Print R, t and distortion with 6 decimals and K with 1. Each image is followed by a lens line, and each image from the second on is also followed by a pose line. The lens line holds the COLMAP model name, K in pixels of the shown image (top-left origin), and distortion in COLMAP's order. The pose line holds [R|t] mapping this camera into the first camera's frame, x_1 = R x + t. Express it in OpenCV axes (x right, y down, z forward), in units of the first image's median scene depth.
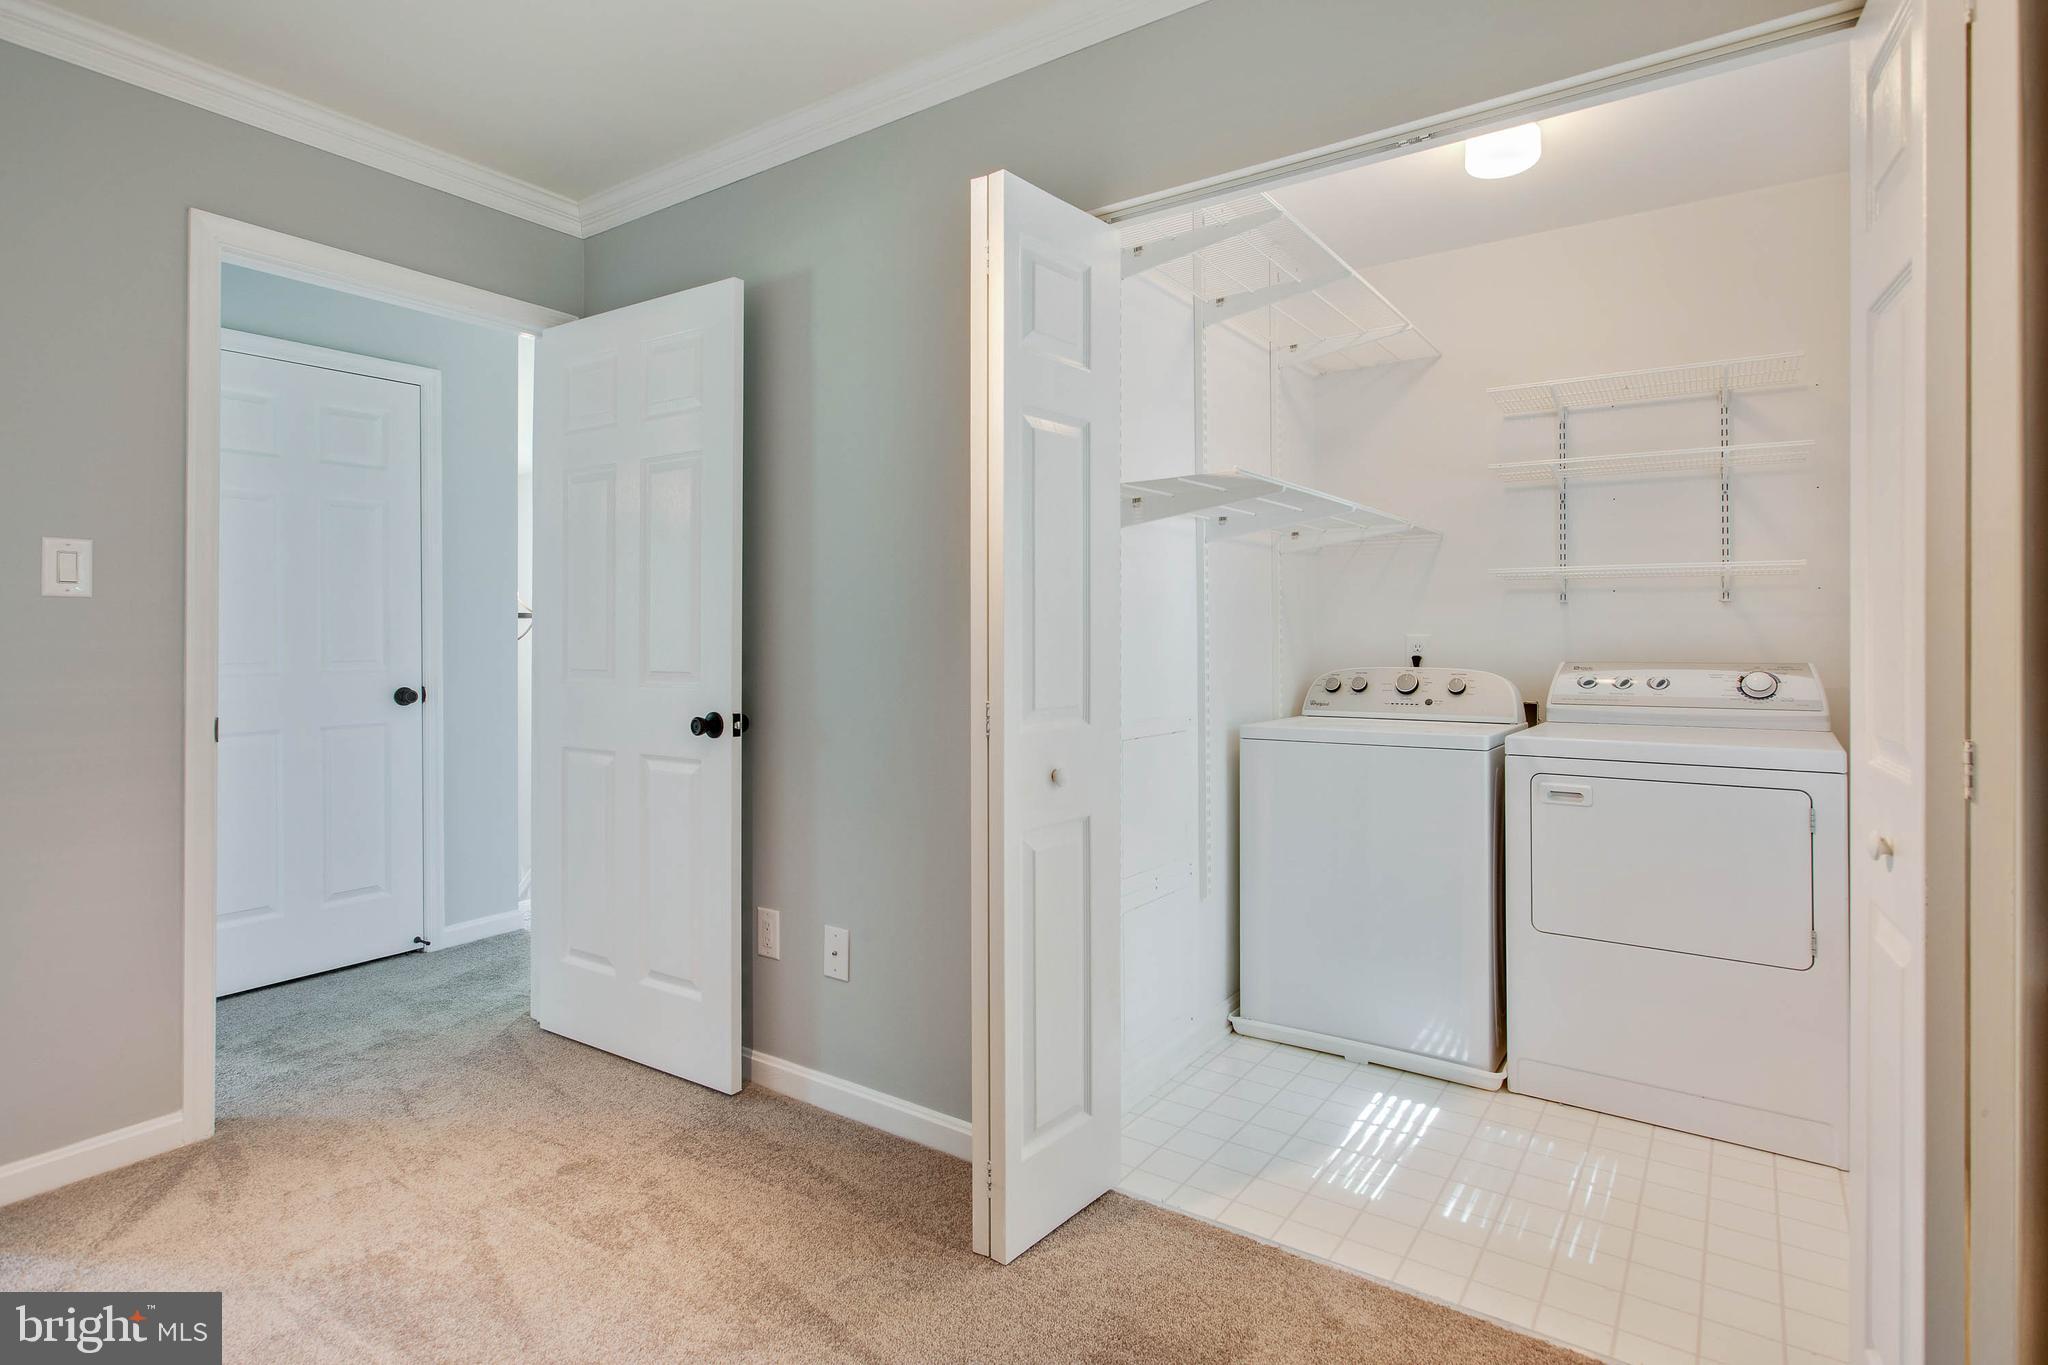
lens RADIAL K [[1007.9, 0, 1018.6], [0, 1007.9, 666.5], [0, 0, 1]] dist [0.001529, 0.005850]
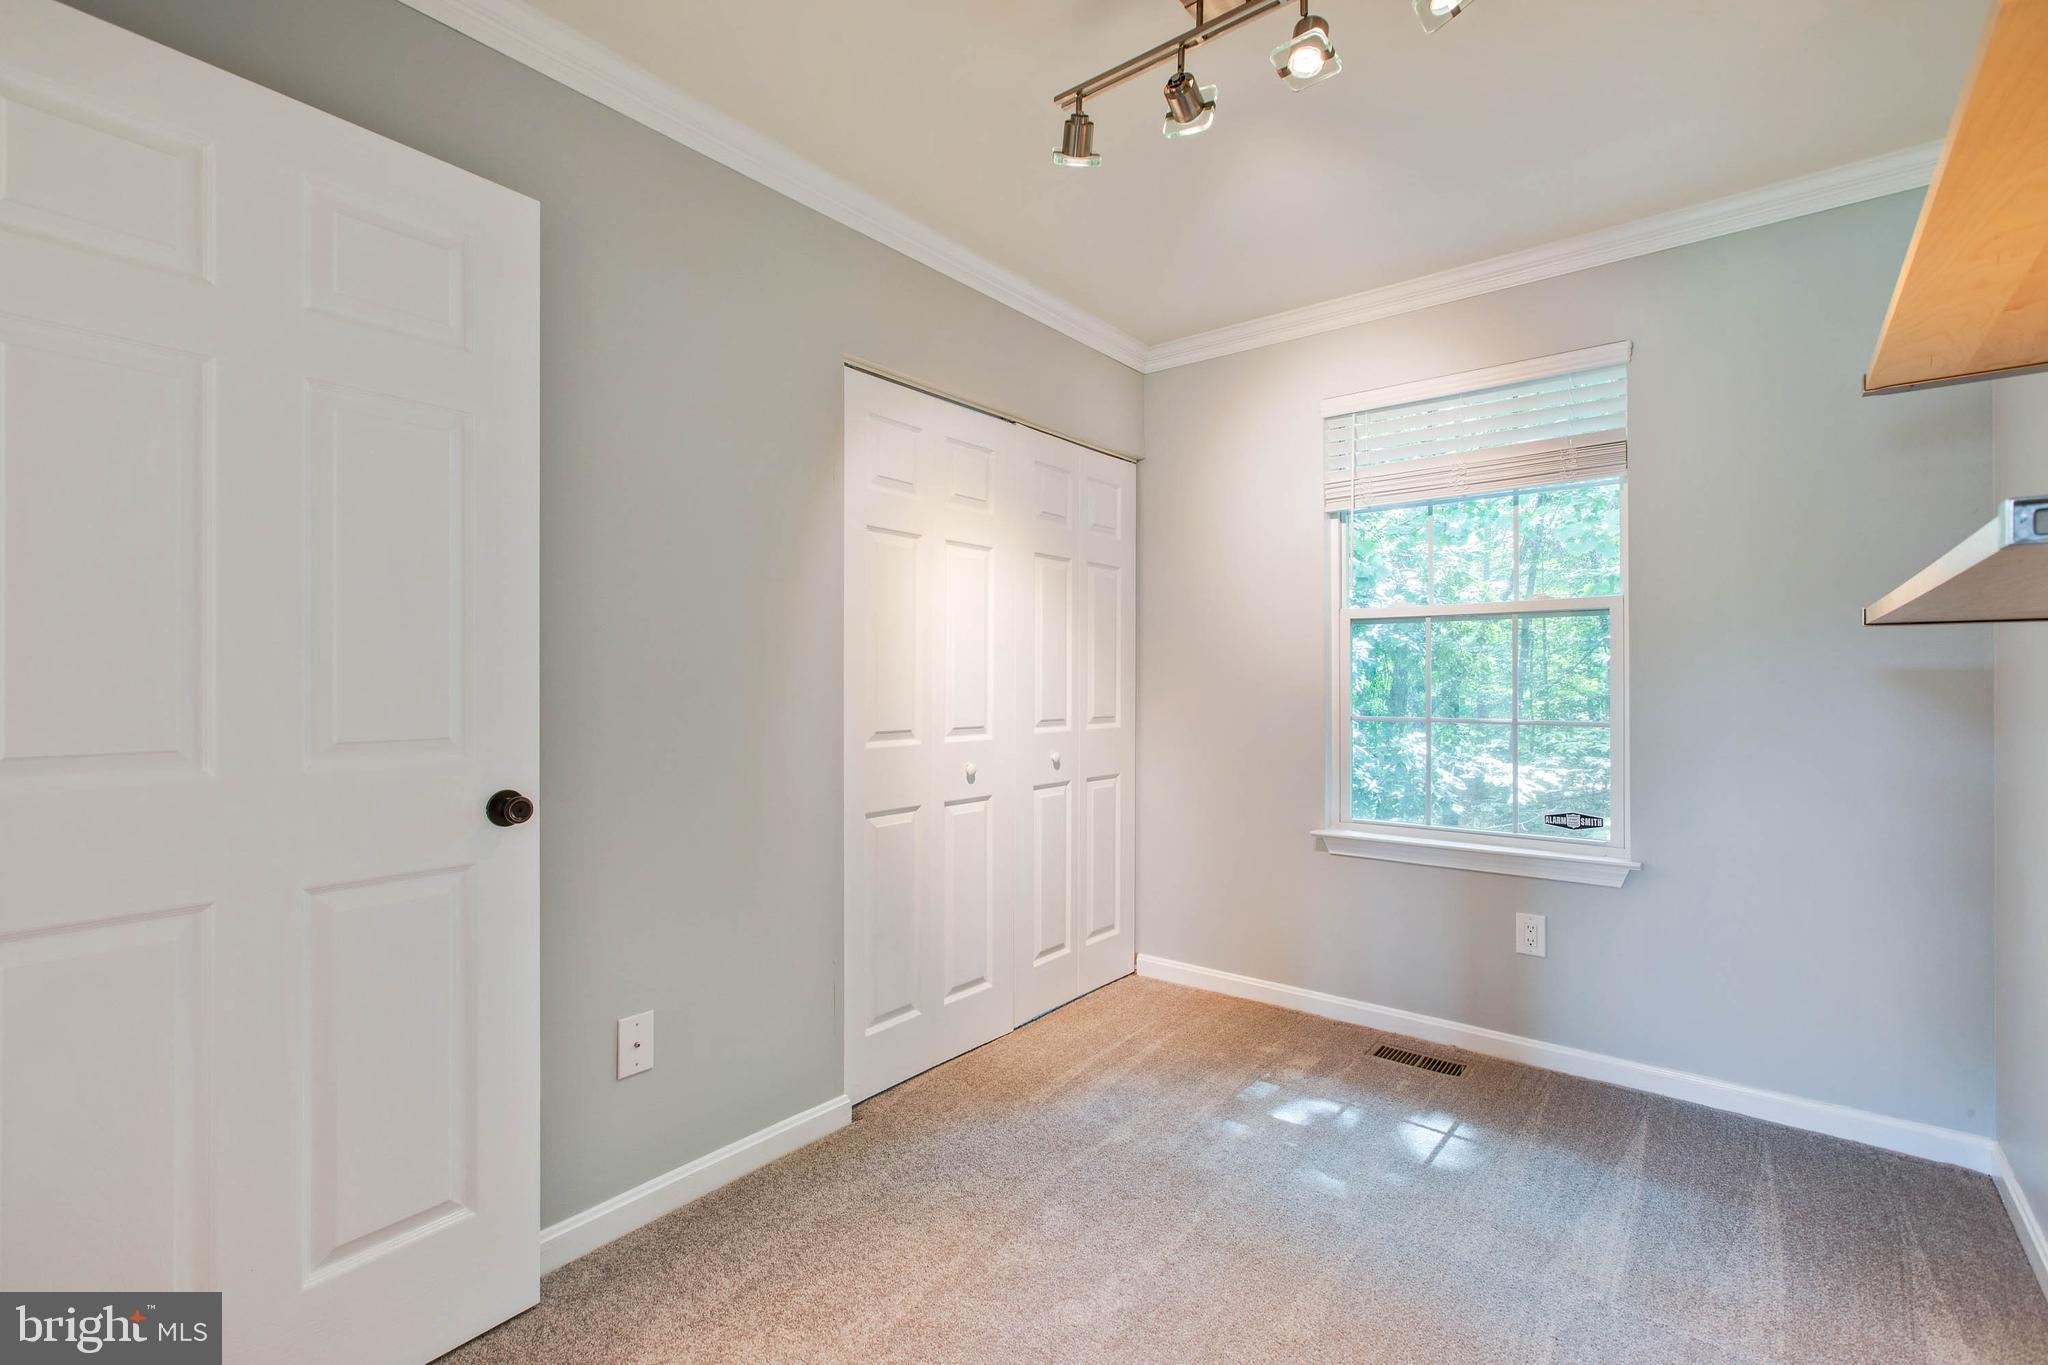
lens RADIAL K [[918.1, 0, 1029.8], [0, 918.1, 680.4], [0, 0, 1]] dist [-0.050837, 0.020439]
pose [[0.015276, 0.002917, 0.999879, -0.966849], [0.008944, 0.999955, -0.003054, -0.027214], [-0.999843, 0.008990, 0.015249, 0.645130]]
